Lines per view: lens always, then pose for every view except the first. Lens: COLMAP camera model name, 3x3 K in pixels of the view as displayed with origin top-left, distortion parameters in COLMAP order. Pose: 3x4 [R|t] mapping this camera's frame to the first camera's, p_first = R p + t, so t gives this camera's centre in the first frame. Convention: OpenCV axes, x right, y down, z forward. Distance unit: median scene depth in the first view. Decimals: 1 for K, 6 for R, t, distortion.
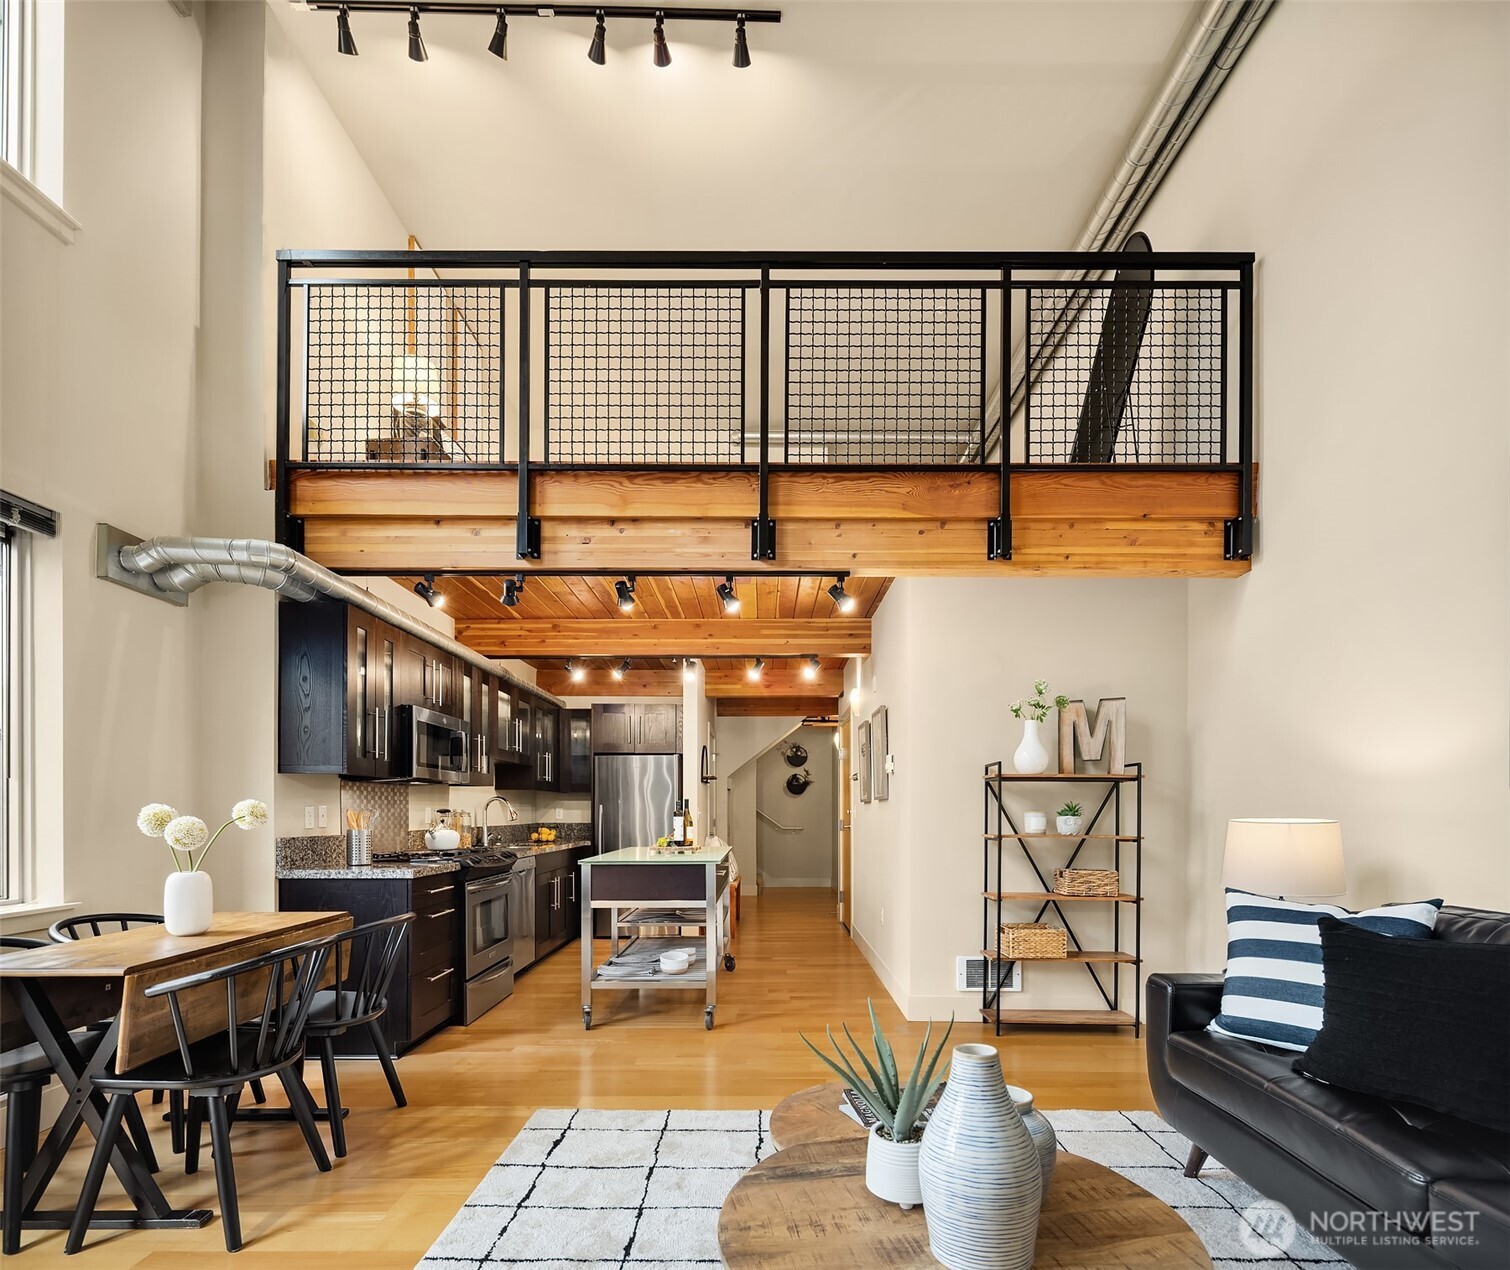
lens RADIAL K [[738.5, 0, 756.9], [0, 738.5, 793.7], [0, 0, 1]] dist [0.009464, -0.003689]
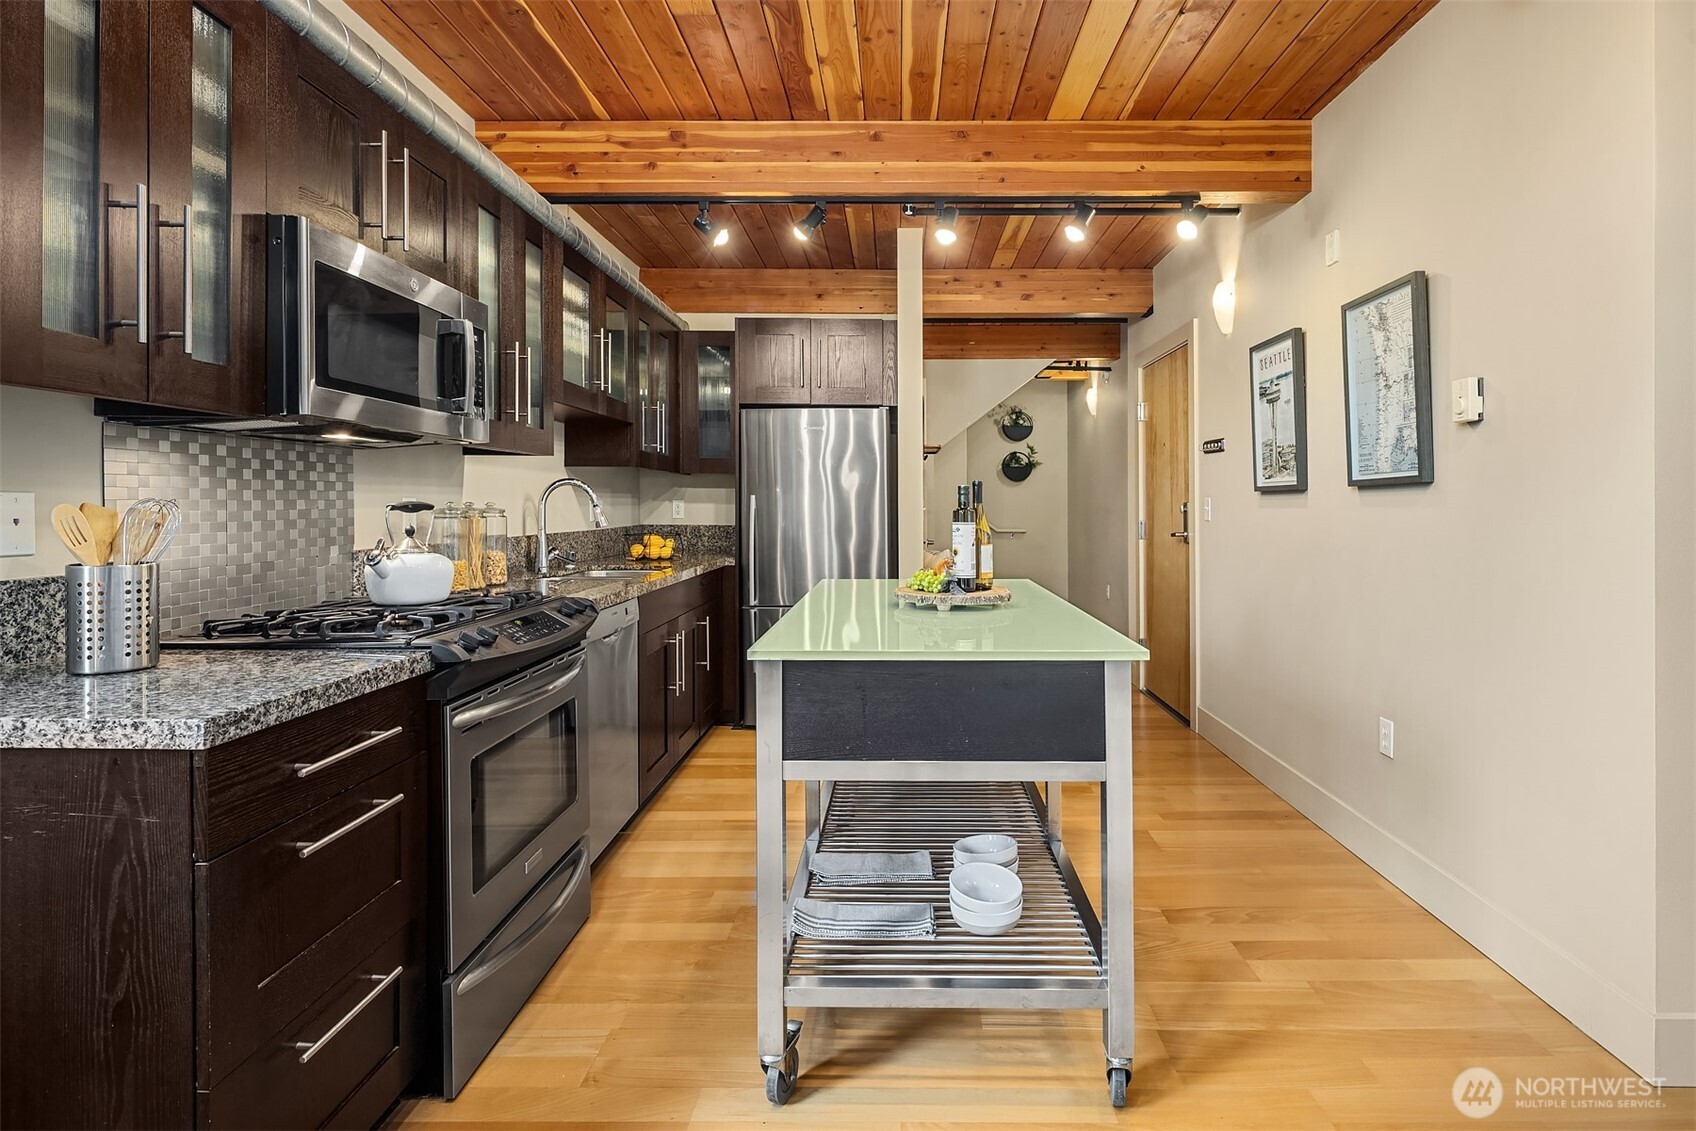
lens RADIAL K [[852.0, 0, 884.4], [0, 852.0, 508.7], [0, 0, 1]] dist [0.004539, -0.004294]
pose [[0.999918, 0.005071, -0.011757, -0.167161], [-0.004716, 0.999538, 0.030015, 0.009344], [0.011904, -0.029957, 0.999480, 0.564102]]
